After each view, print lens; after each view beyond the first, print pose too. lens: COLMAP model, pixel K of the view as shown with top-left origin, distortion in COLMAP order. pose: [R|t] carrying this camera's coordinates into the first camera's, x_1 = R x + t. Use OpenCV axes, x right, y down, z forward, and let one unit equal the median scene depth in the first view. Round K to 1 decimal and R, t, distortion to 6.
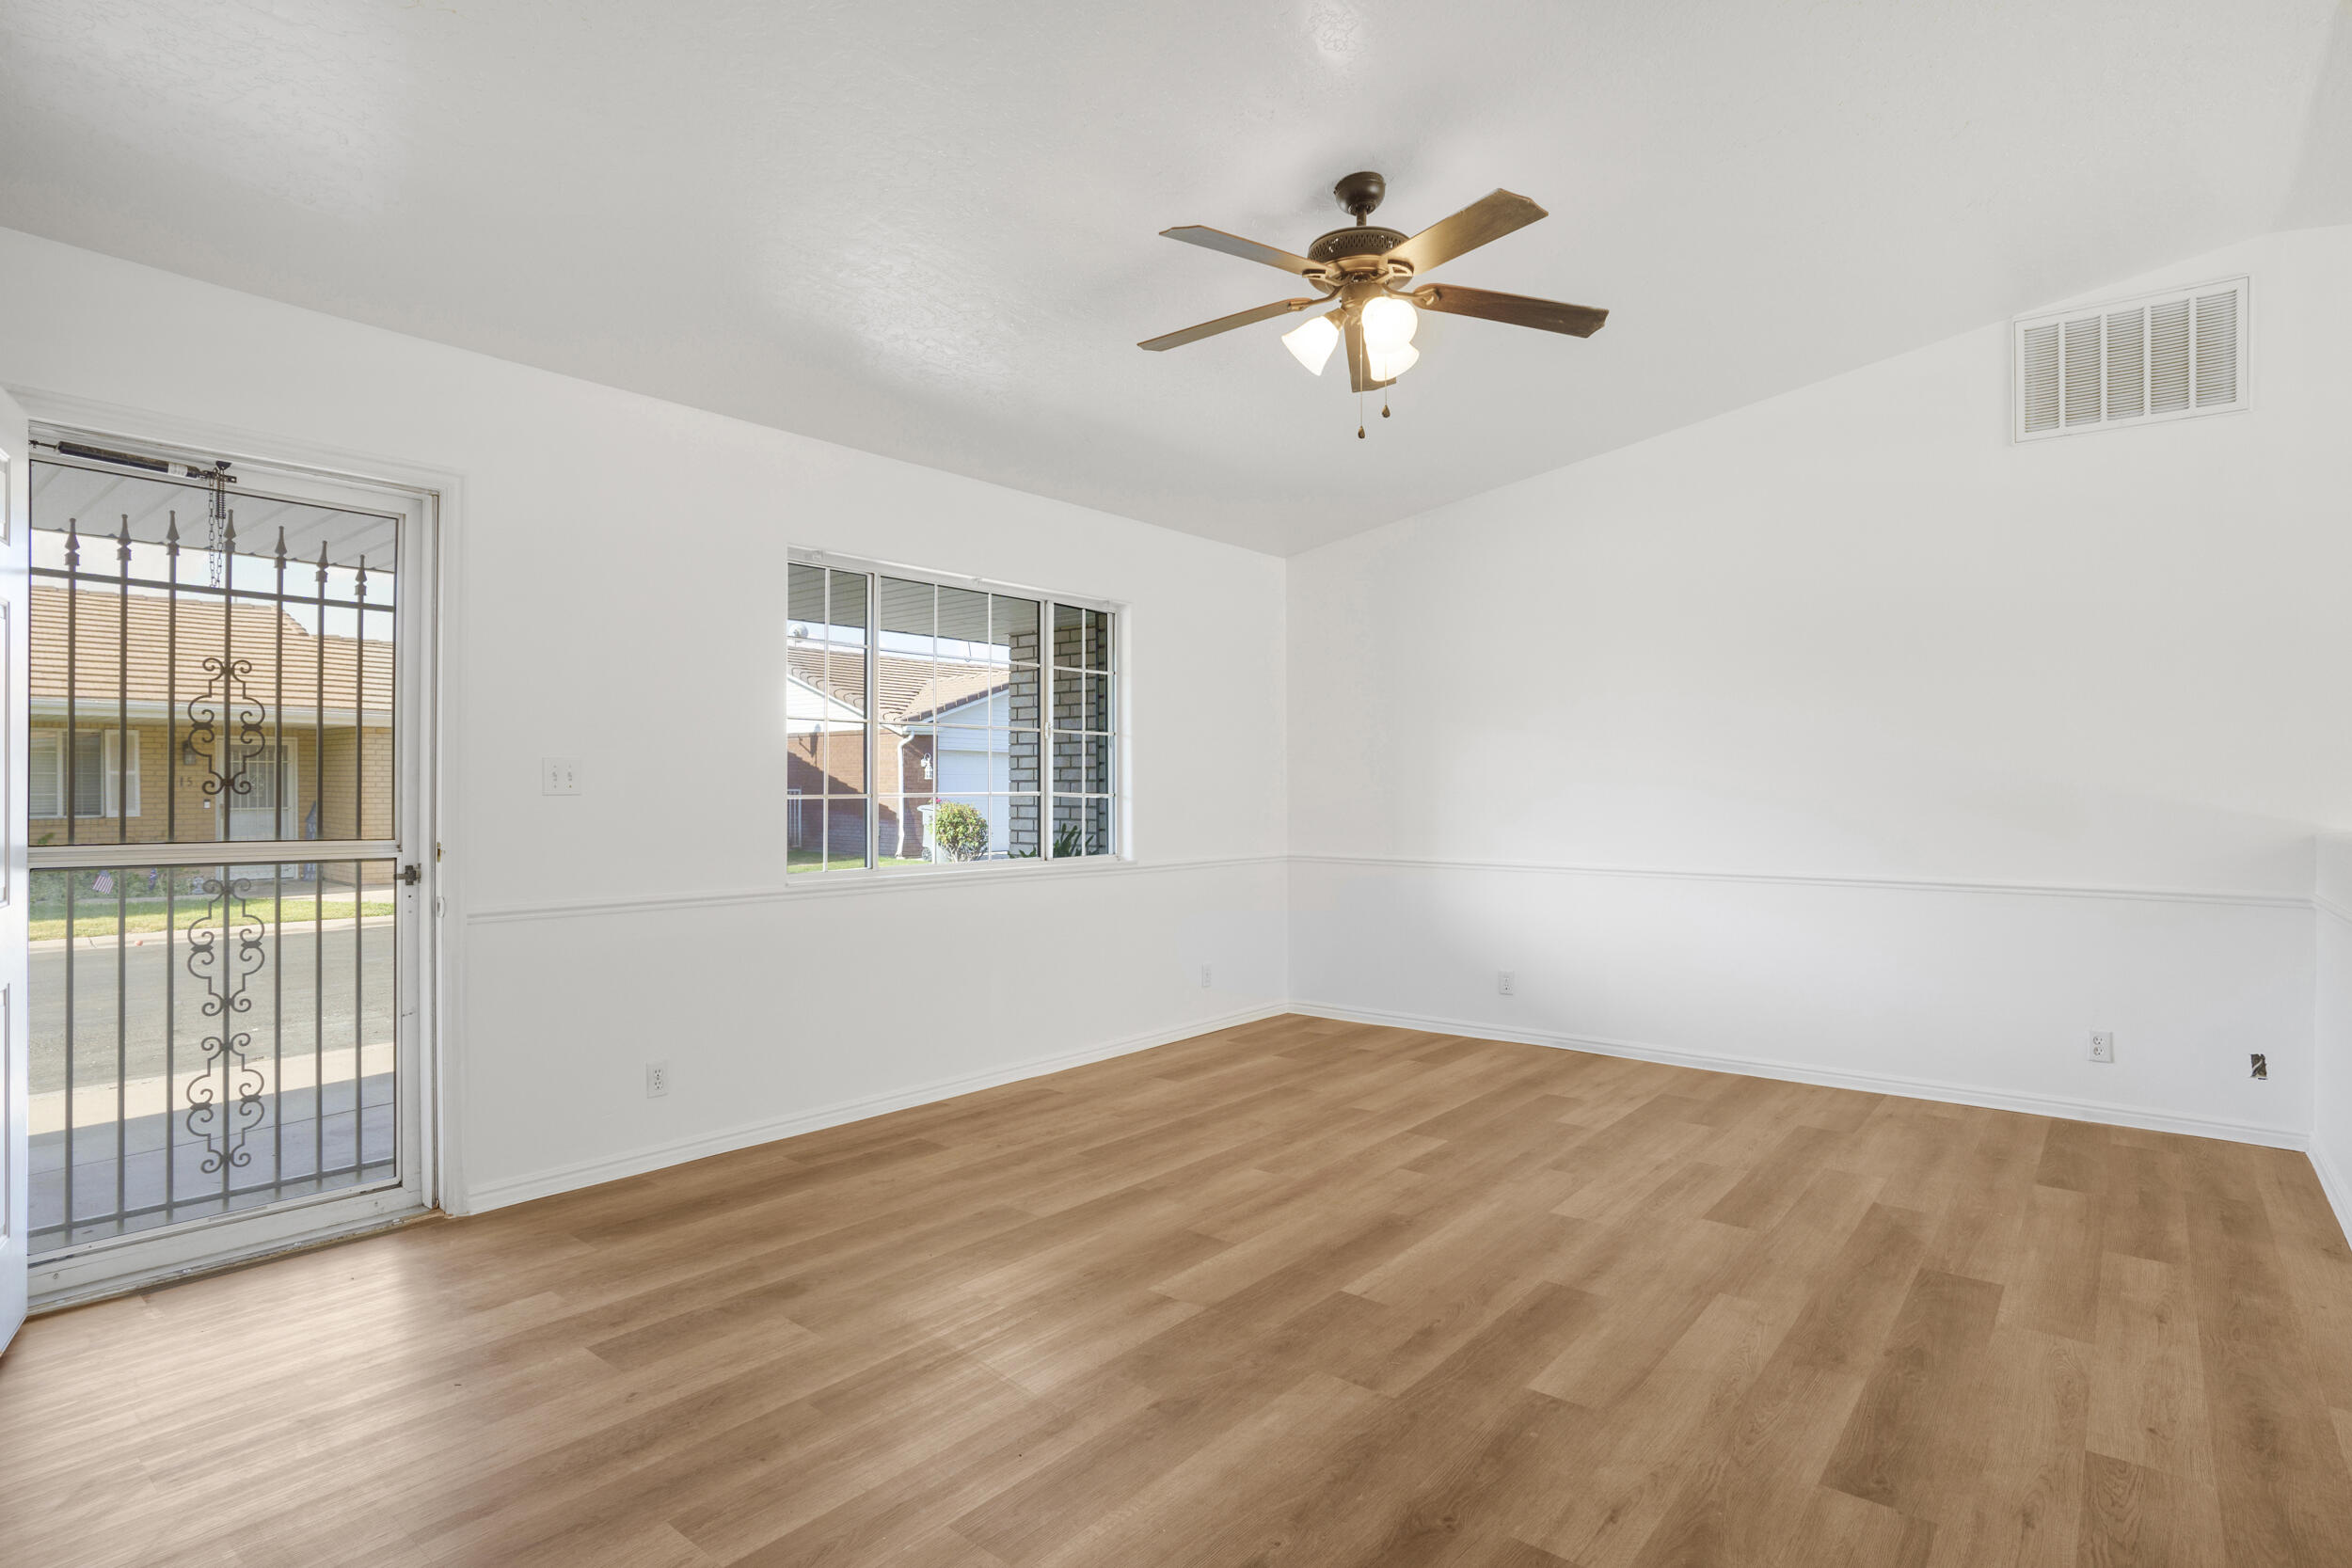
lens RADIAL K [[1227.4, 0, 1176.0], [0, 1227.4, 784.0], [0, 0, 1]] dist [-0.019569, 0.000259]
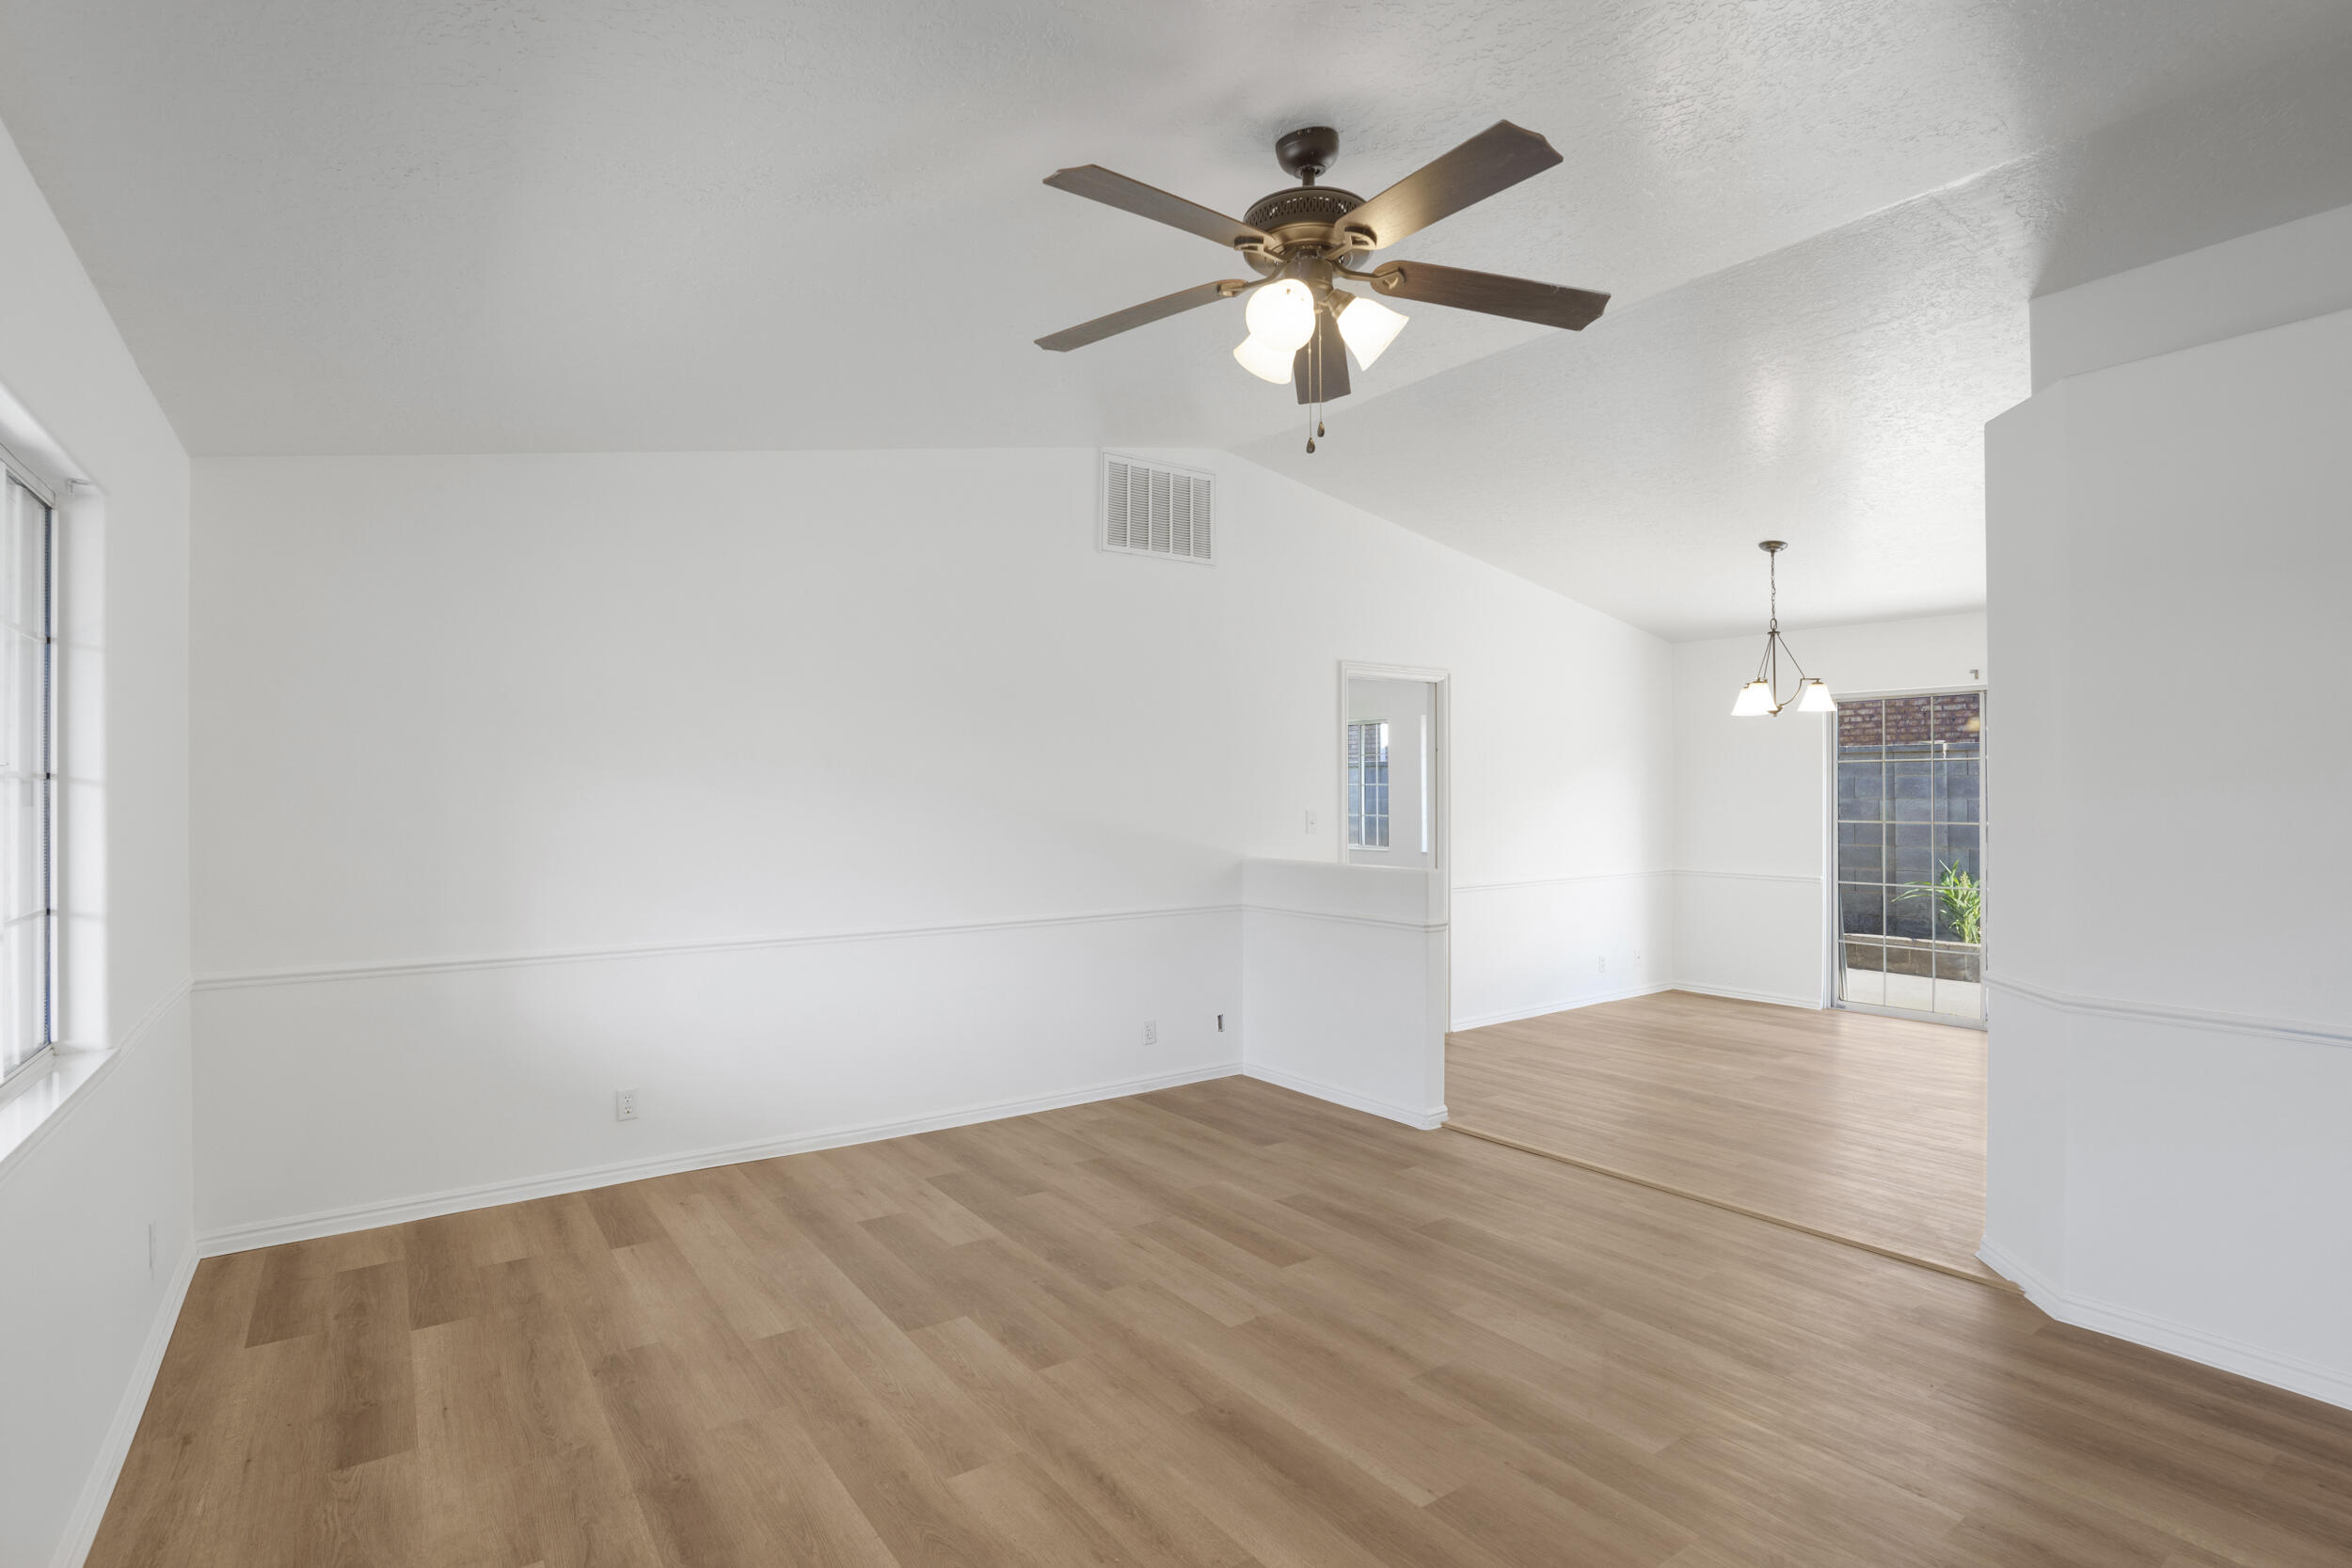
lens RADIAL K [[1177.4, 0, 1176.0], [0, 1177.4, 784.0], [0, 0, 1]] dist [-0.078596, 0.037447]
pose [[0.258131, 0.000544, 0.966110, -0.501751], [-0.000840, 1.000000, -0.000339, -0.055276], [-0.966110, -0.000724, 0.258131, 0.735662]]
